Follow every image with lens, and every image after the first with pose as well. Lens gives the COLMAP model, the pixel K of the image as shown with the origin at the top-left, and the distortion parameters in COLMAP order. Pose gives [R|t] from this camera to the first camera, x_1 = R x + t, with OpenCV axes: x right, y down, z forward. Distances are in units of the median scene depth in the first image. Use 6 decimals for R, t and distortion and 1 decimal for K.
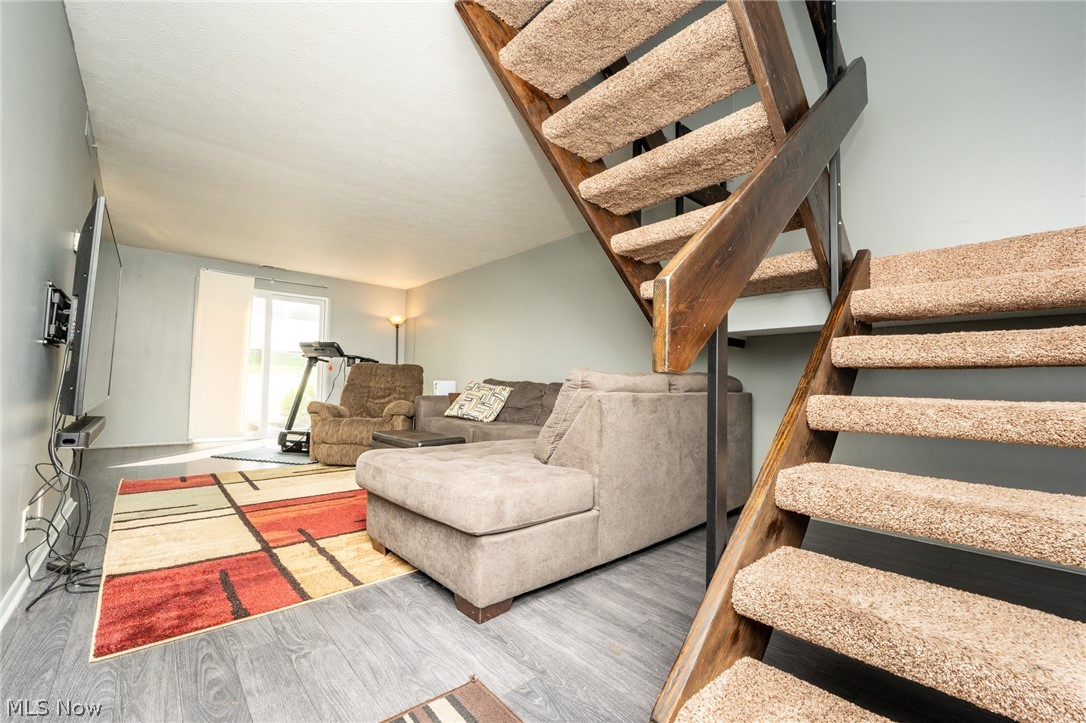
lens RADIAL K [[447.6, 0, 543.0], [0, 447.6, 361.5], [0, 0, 1]] dist [-0.001016, -0.003688]
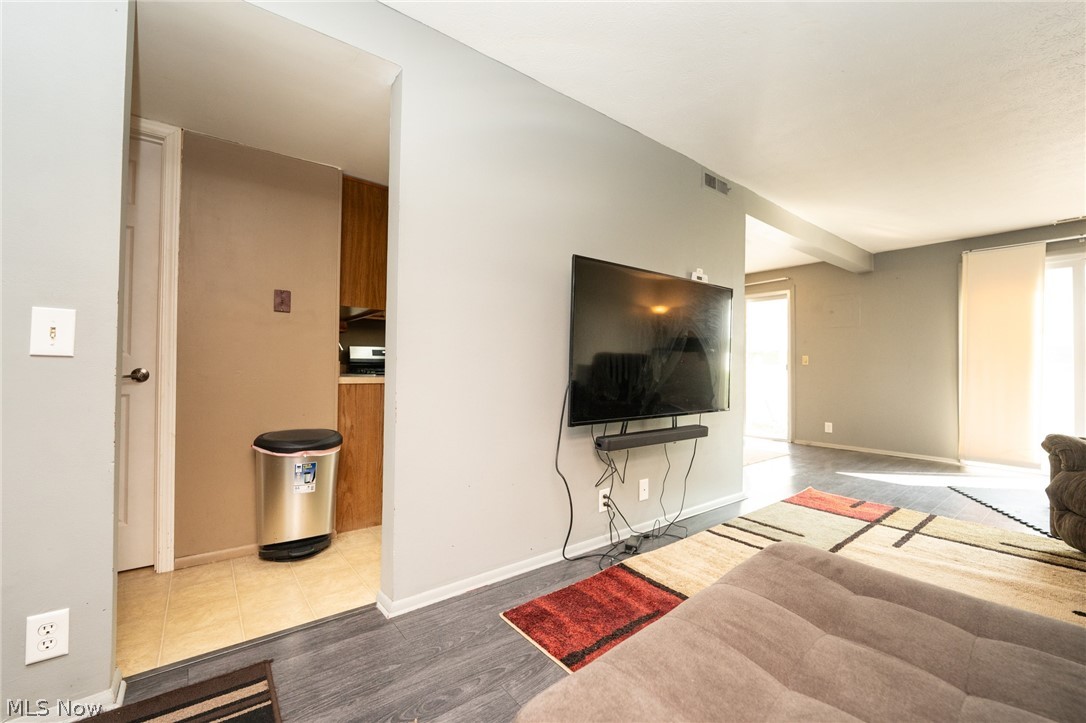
lens RADIAL K [[447.6, 0, 543.0], [0, 447.6, 361.5], [0, 0, 1]] dist [-0.001016, -0.003688]
pose [[-0.049700, -0.029436, -0.998330, 0.238101], [0.034417, 0.998921, -0.031167, -0.024808], [0.998171, -0.035908, -0.048634, 0.875697]]
